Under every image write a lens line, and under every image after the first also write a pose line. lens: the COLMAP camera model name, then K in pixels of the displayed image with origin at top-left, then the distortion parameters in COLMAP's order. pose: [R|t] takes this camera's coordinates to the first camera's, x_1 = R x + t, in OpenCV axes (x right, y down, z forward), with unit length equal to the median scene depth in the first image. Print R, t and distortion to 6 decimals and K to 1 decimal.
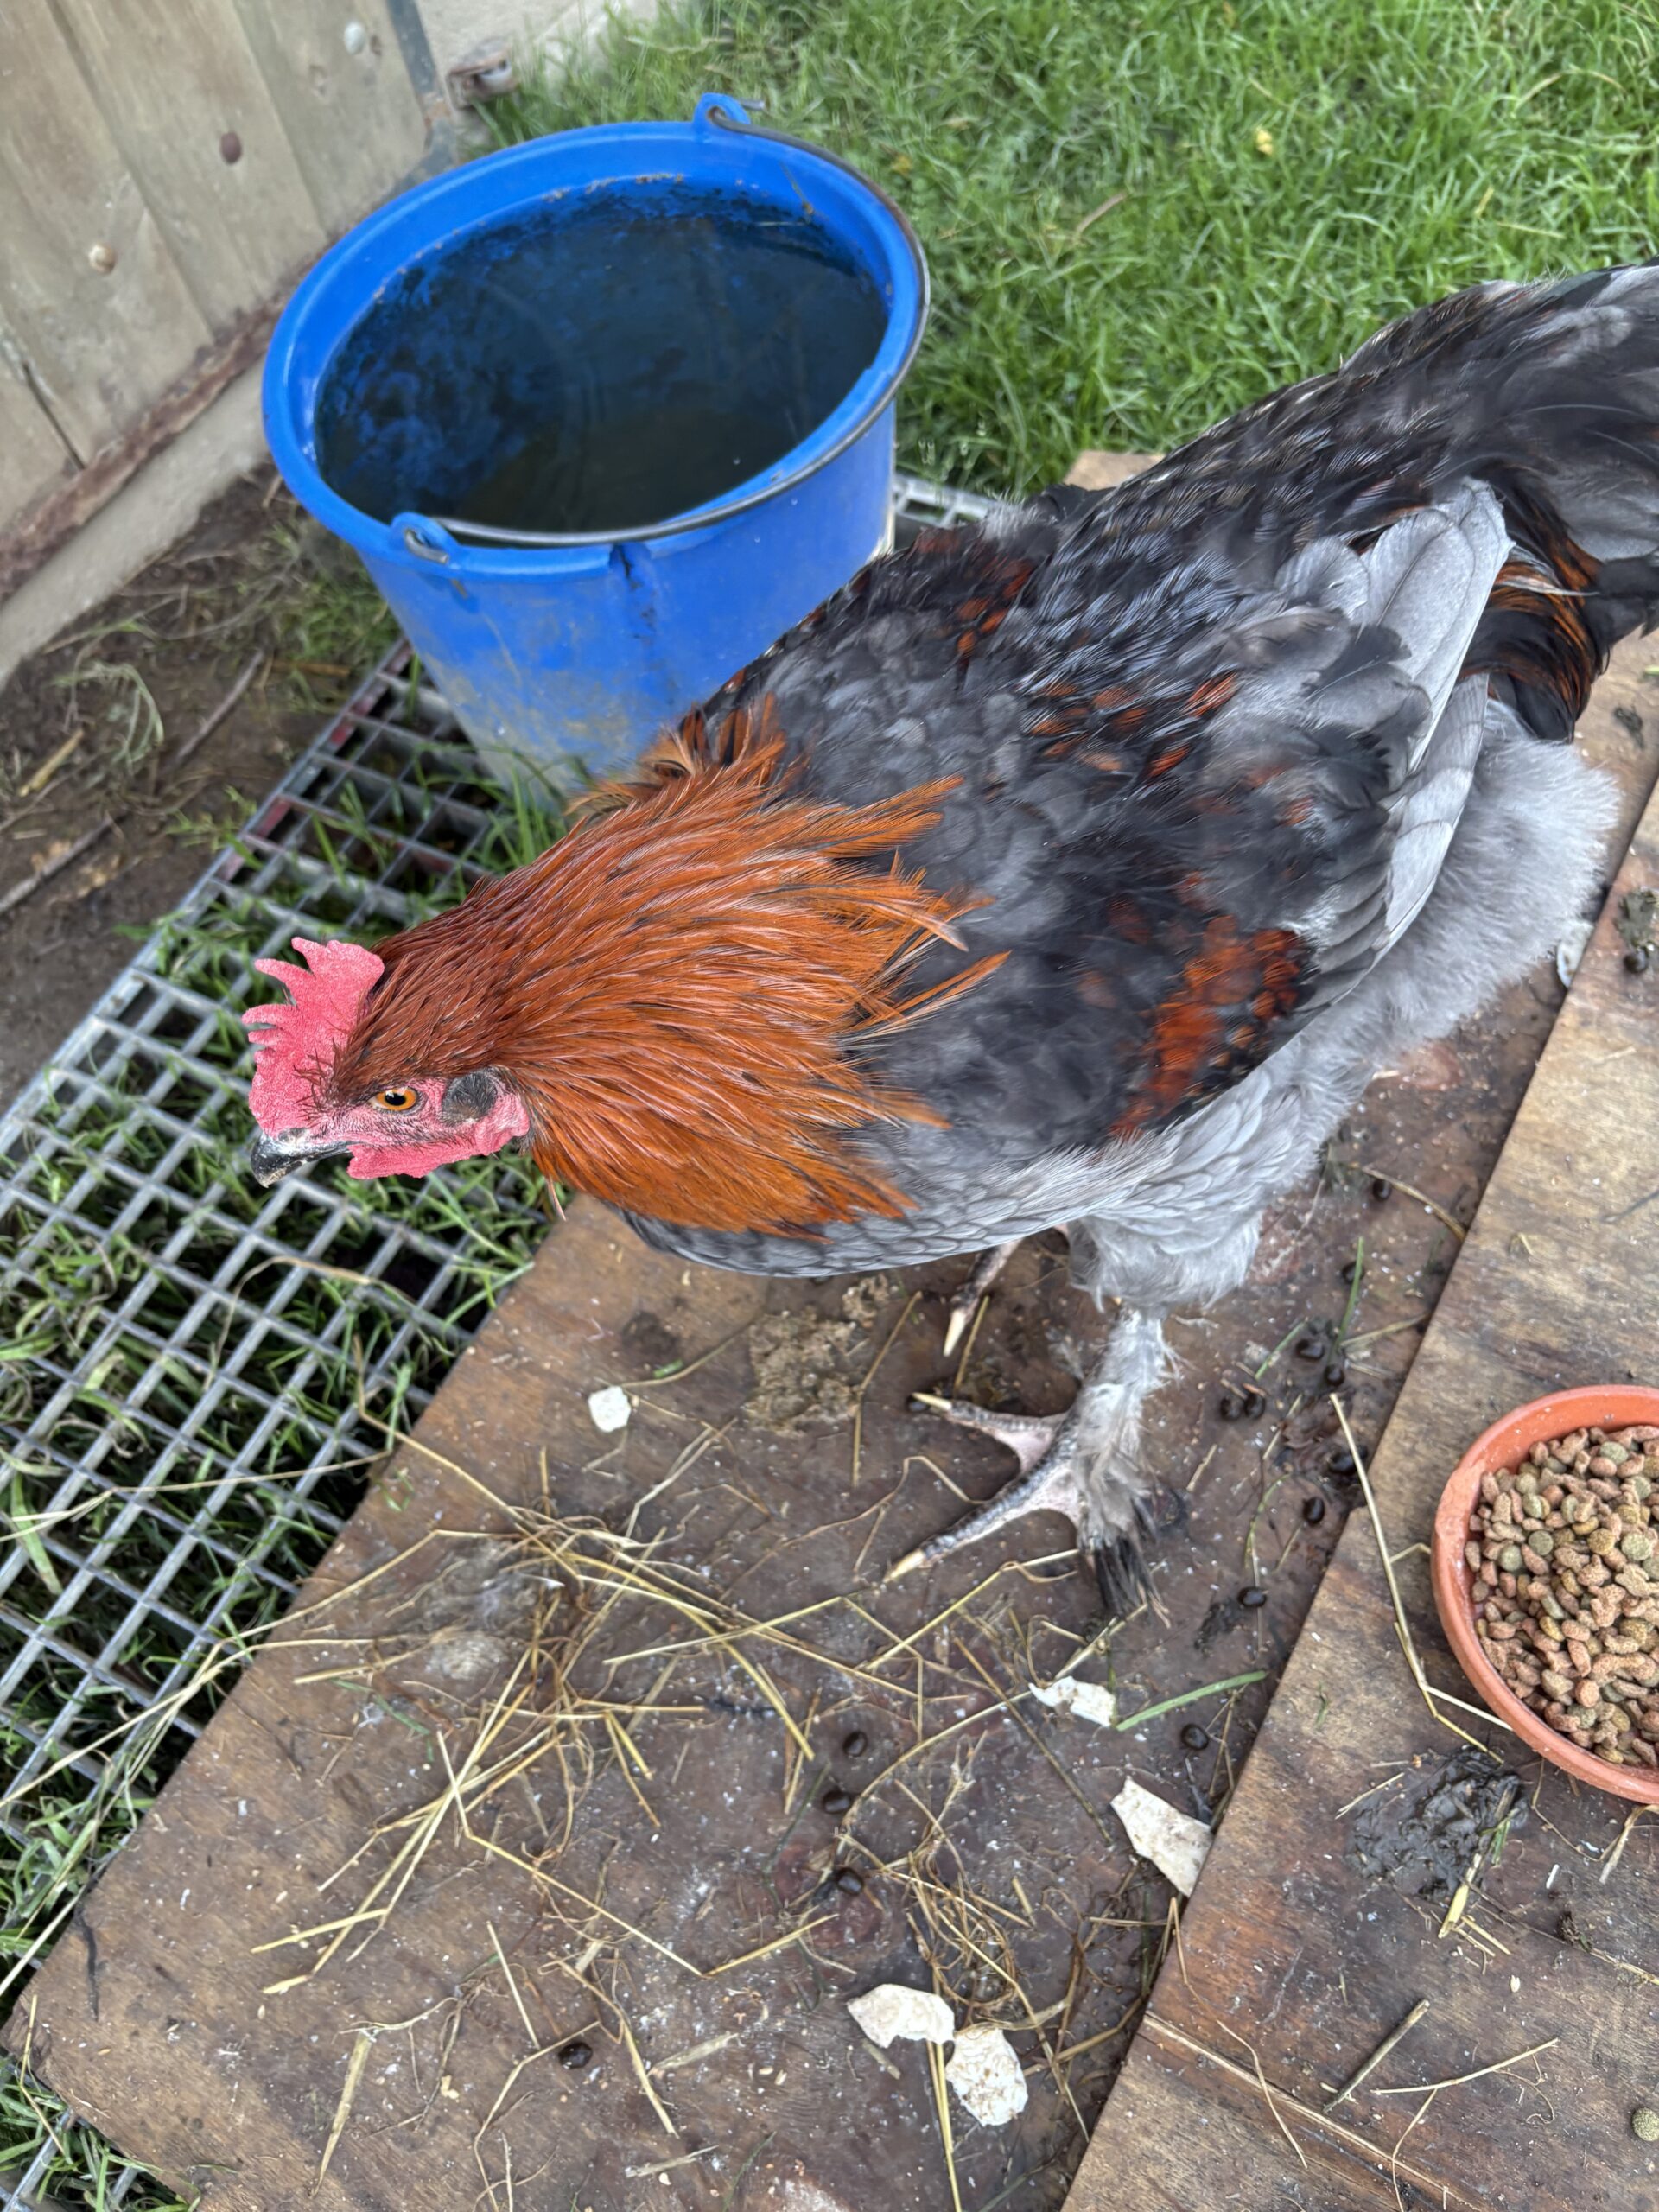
lens RADIAL K [[1703.7, 0, 829.8], [0, 1703.7, 1111.4], [0, 0, 1]] dist [0.032785, -0.052666]
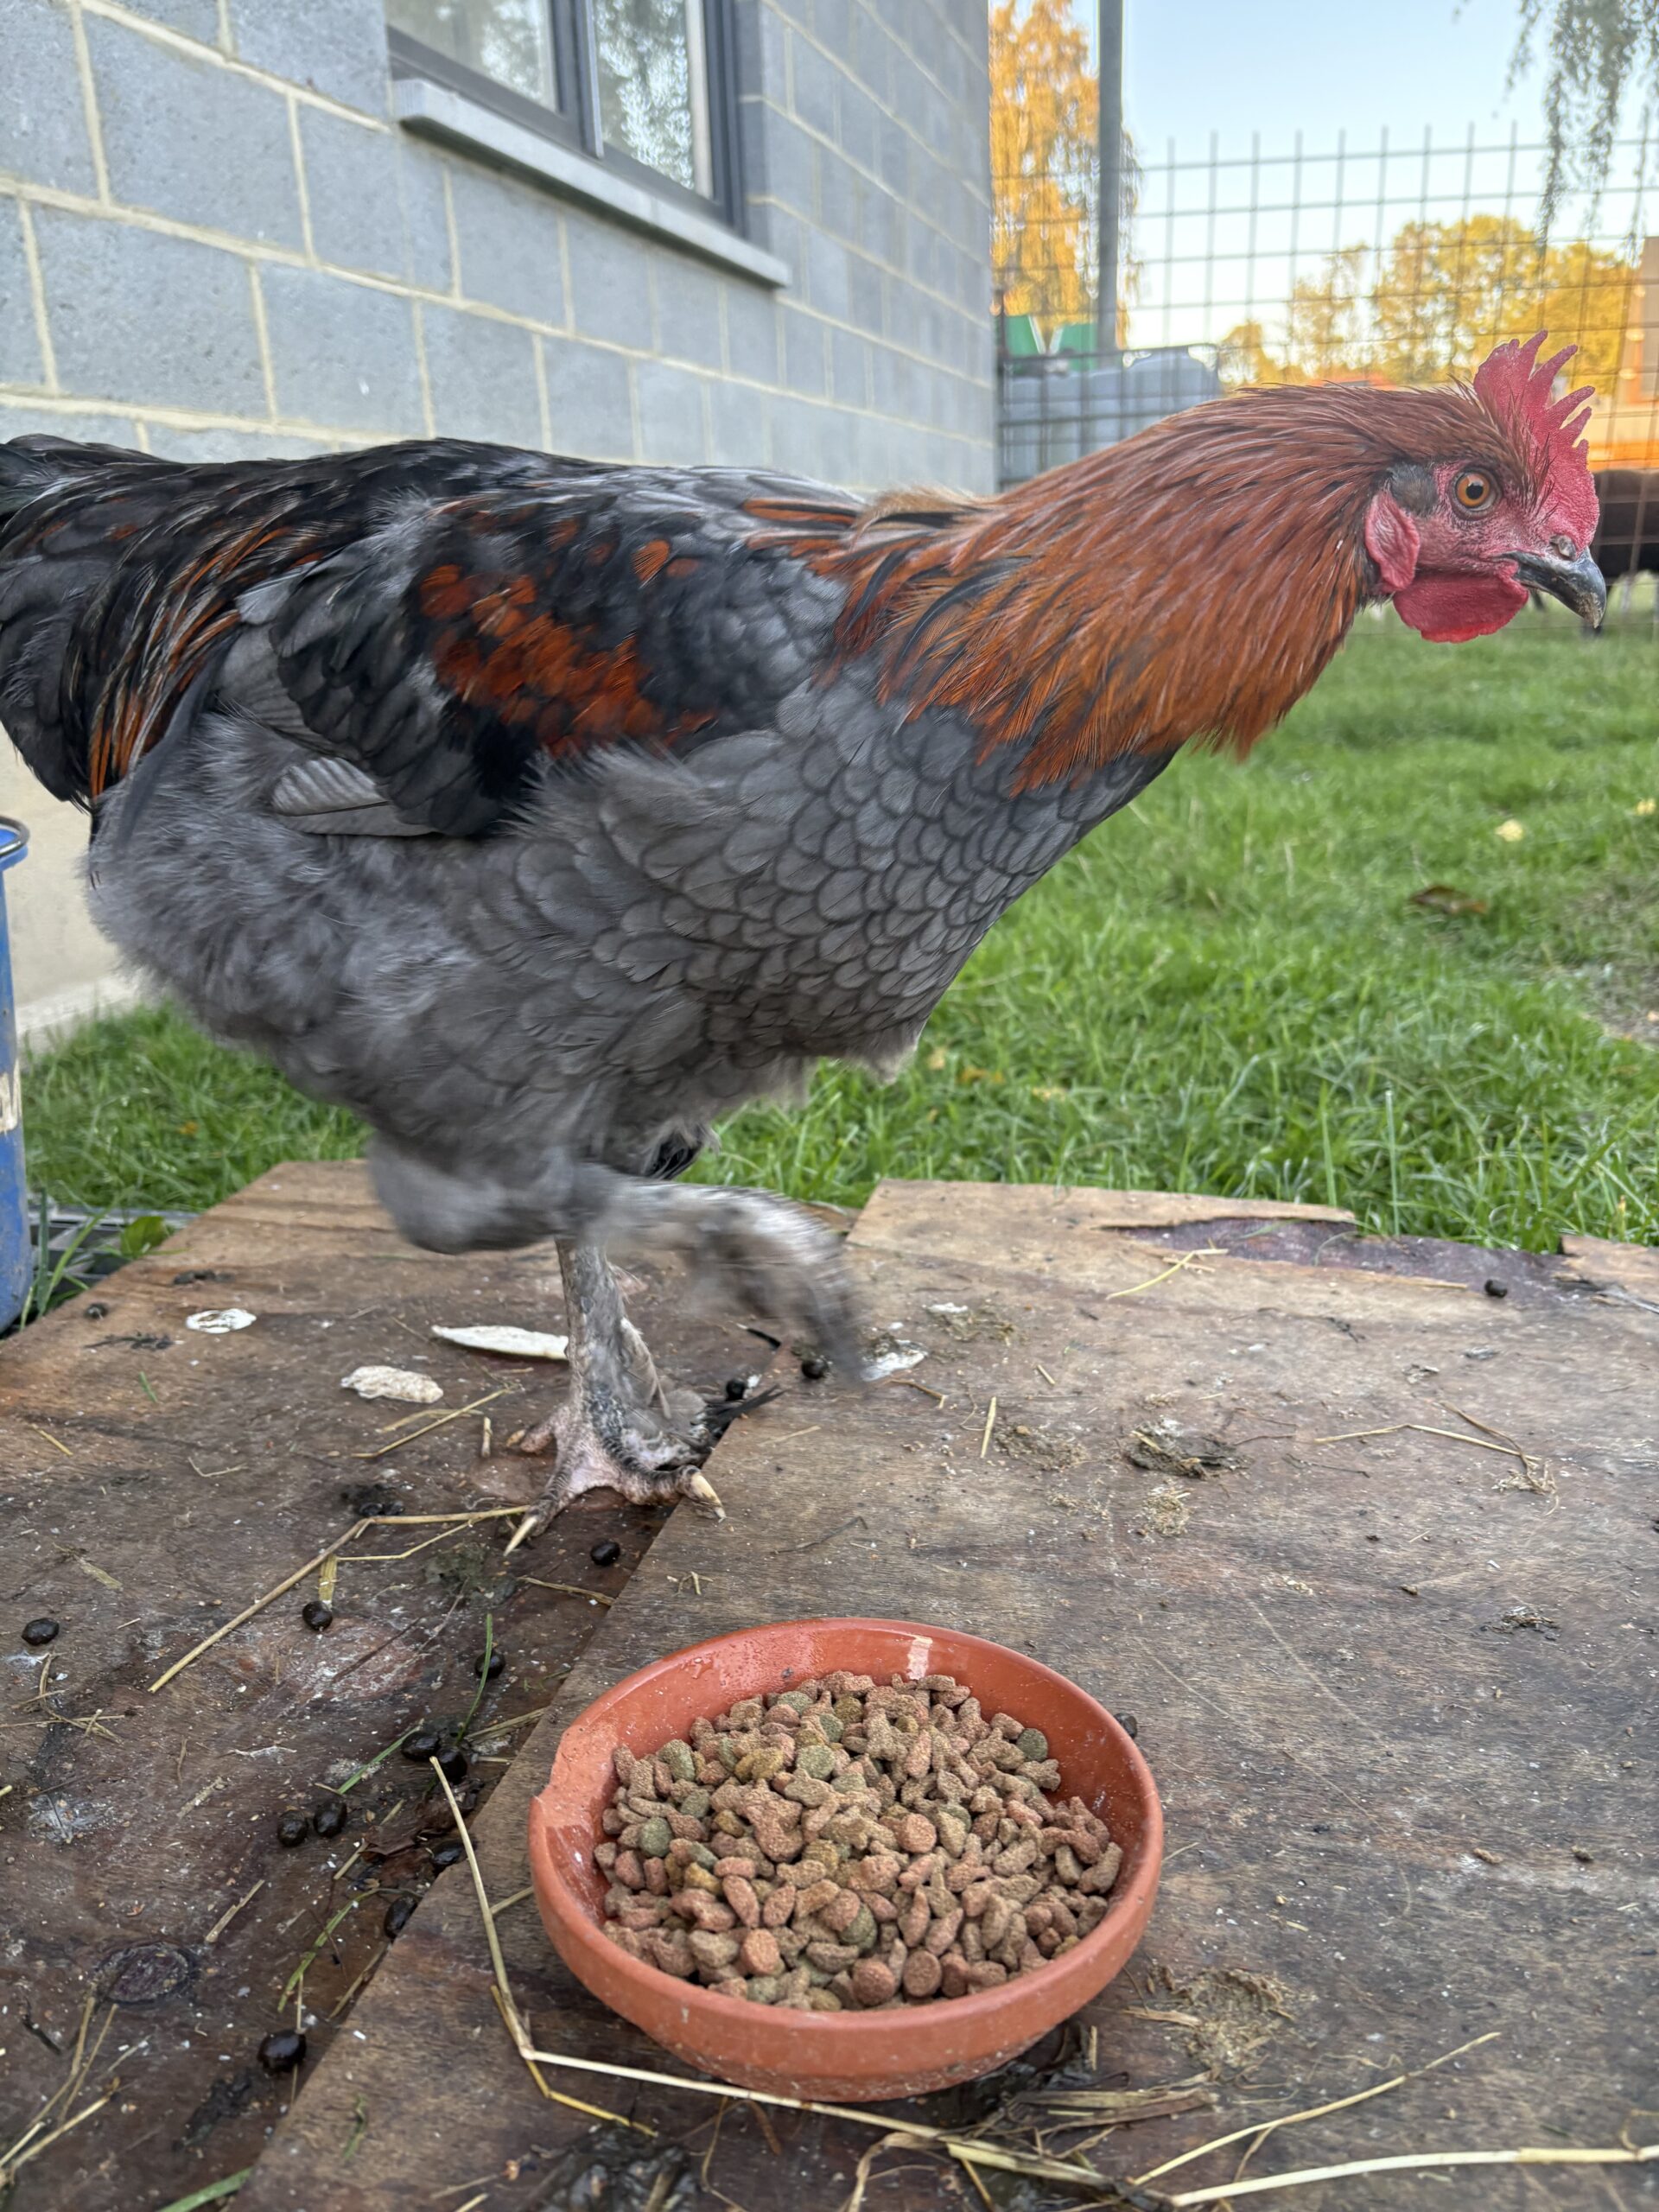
lens RADIAL K [[1703.7, 0, 860.0], [0, 1703.7, 1115.0], [0, 0, 1]] dist [0.032785, -0.052666]
pose [[0.956766, 0.008648, 0.290732, 0.273707], [0.196889, 0.716475, -0.669252, 0.509305], [-0.214090, 0.697559, 0.683796, 0.329784]]
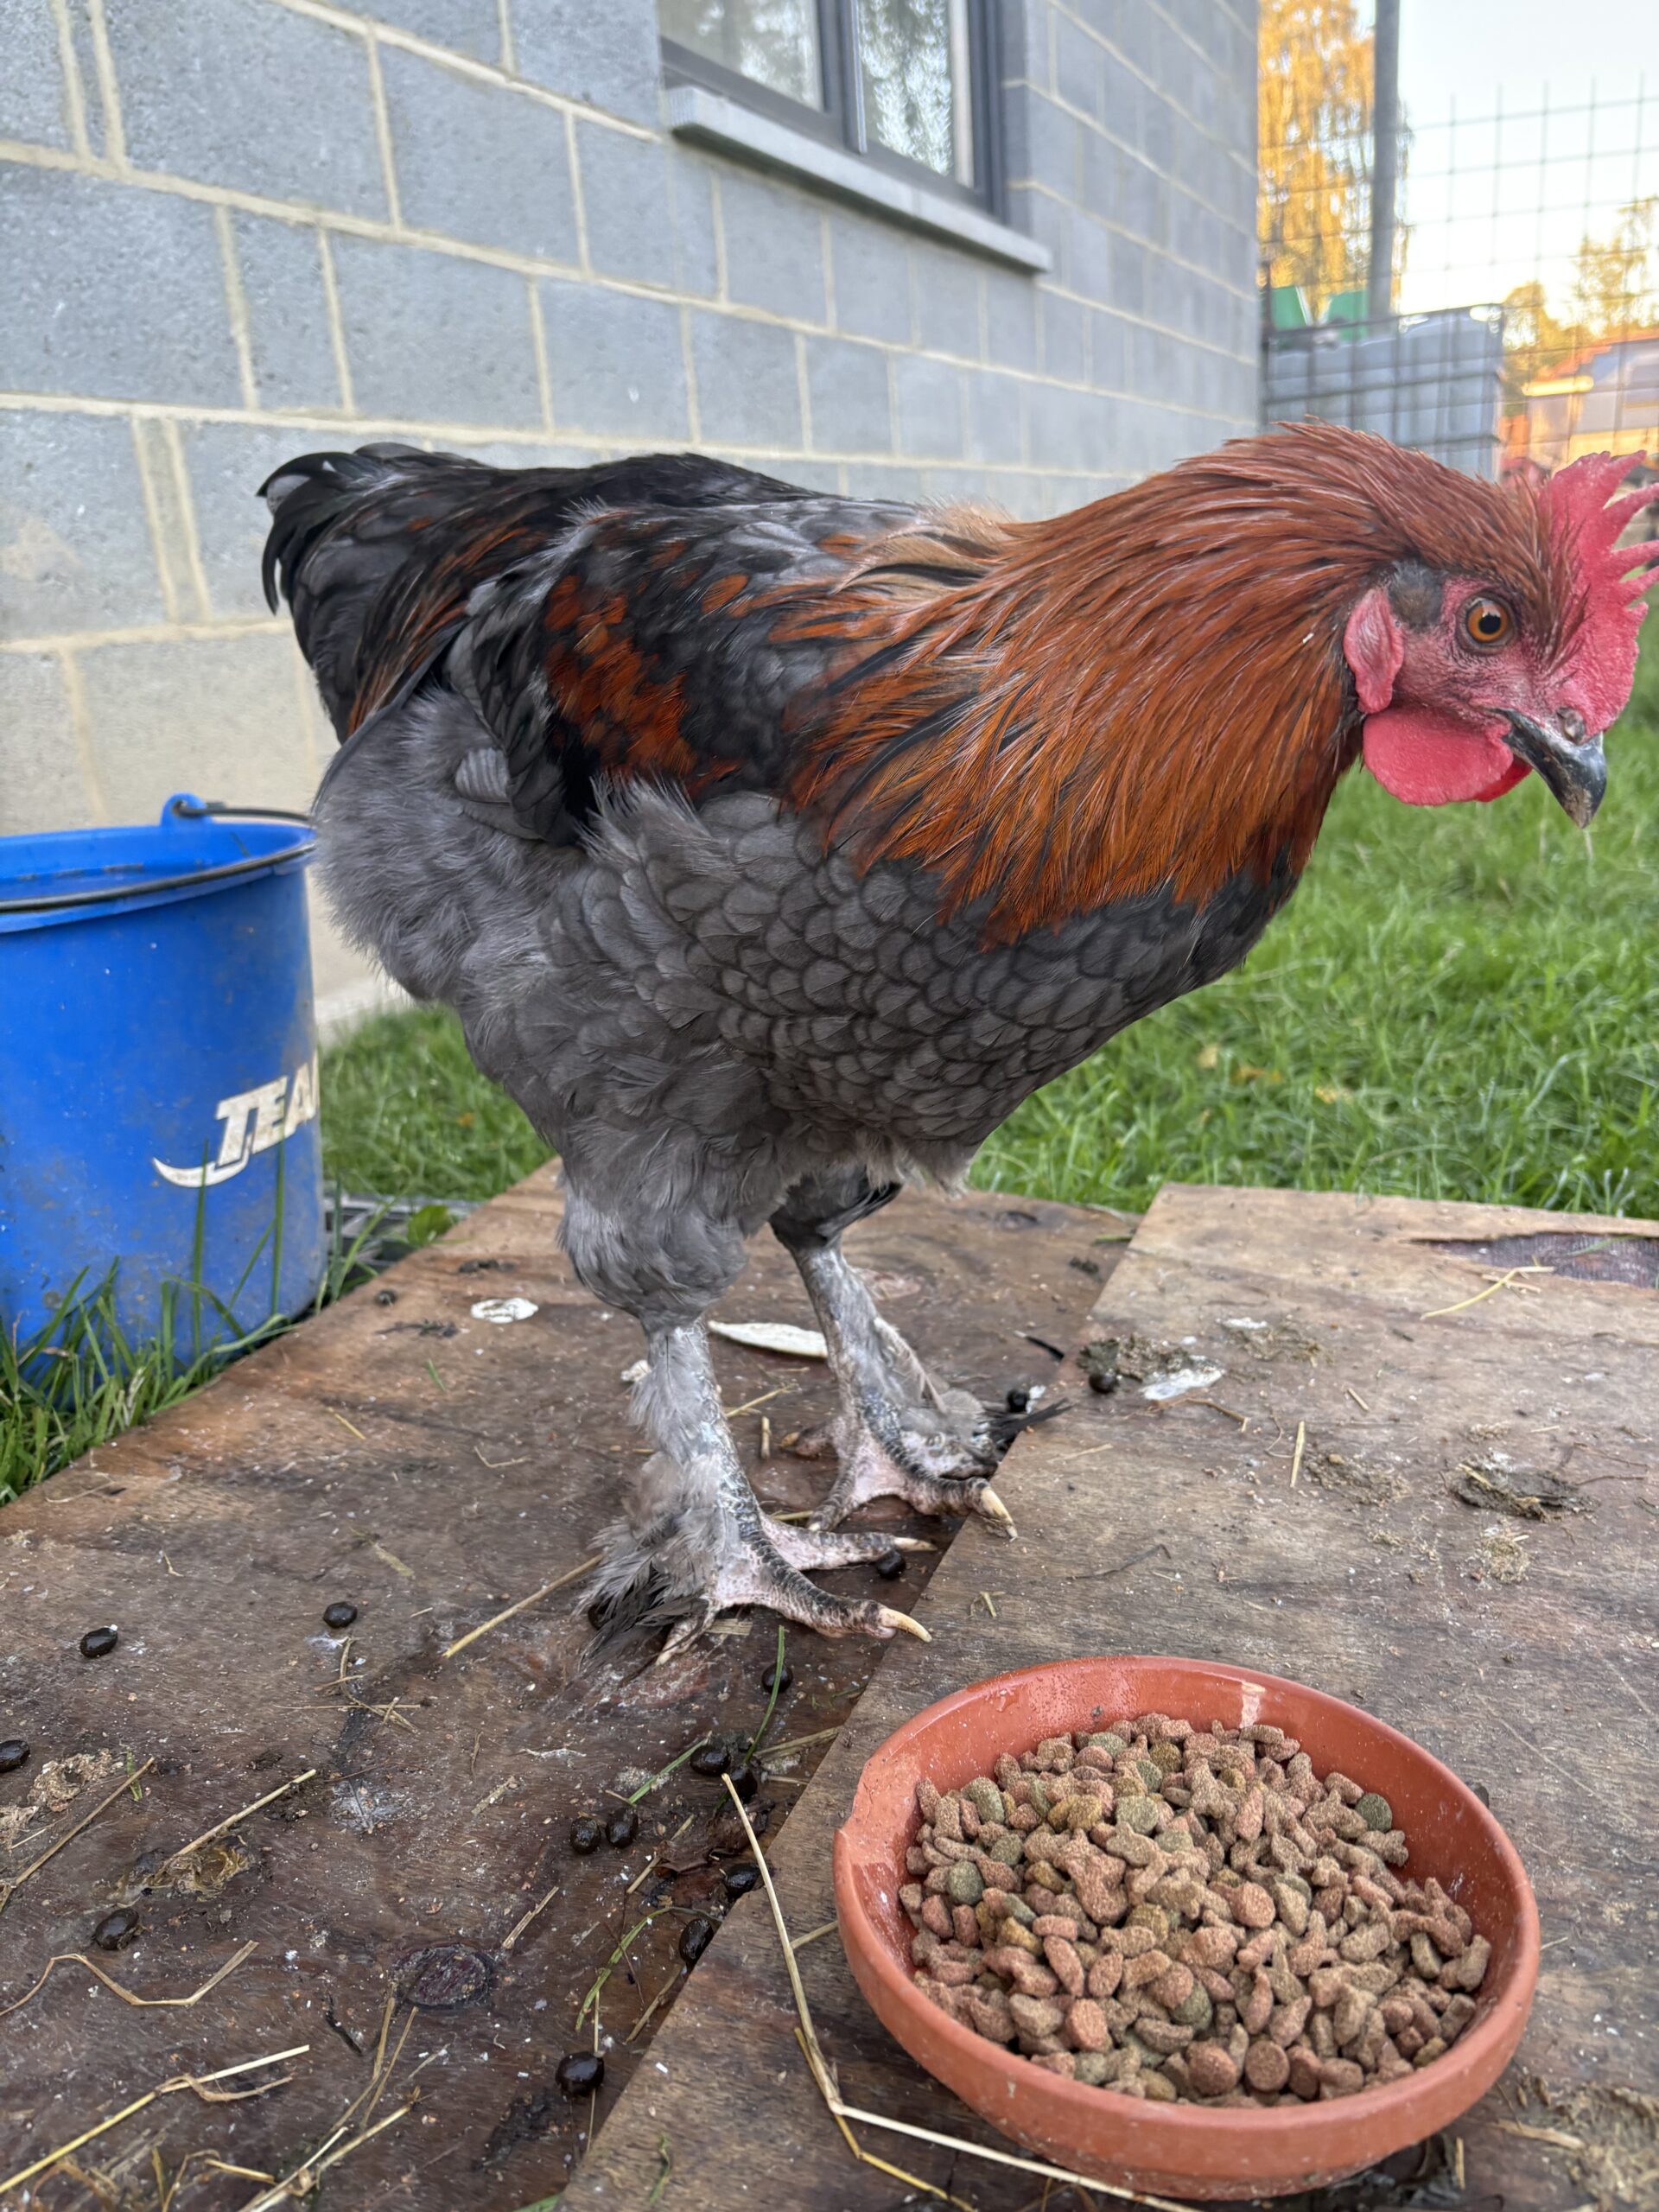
lens RADIAL K [[1703.7, 0, 819.7], [0, 1703.7, 1110.3], [0, 0, 1]] dist [0.032785, -0.052666]
pose [[0.990875, 0.020696, 0.133185, 0.252629], [0.078095, 0.717219, -0.692458, 0.476535], [-0.109854, 0.696540, 0.709058, 0.363366]]
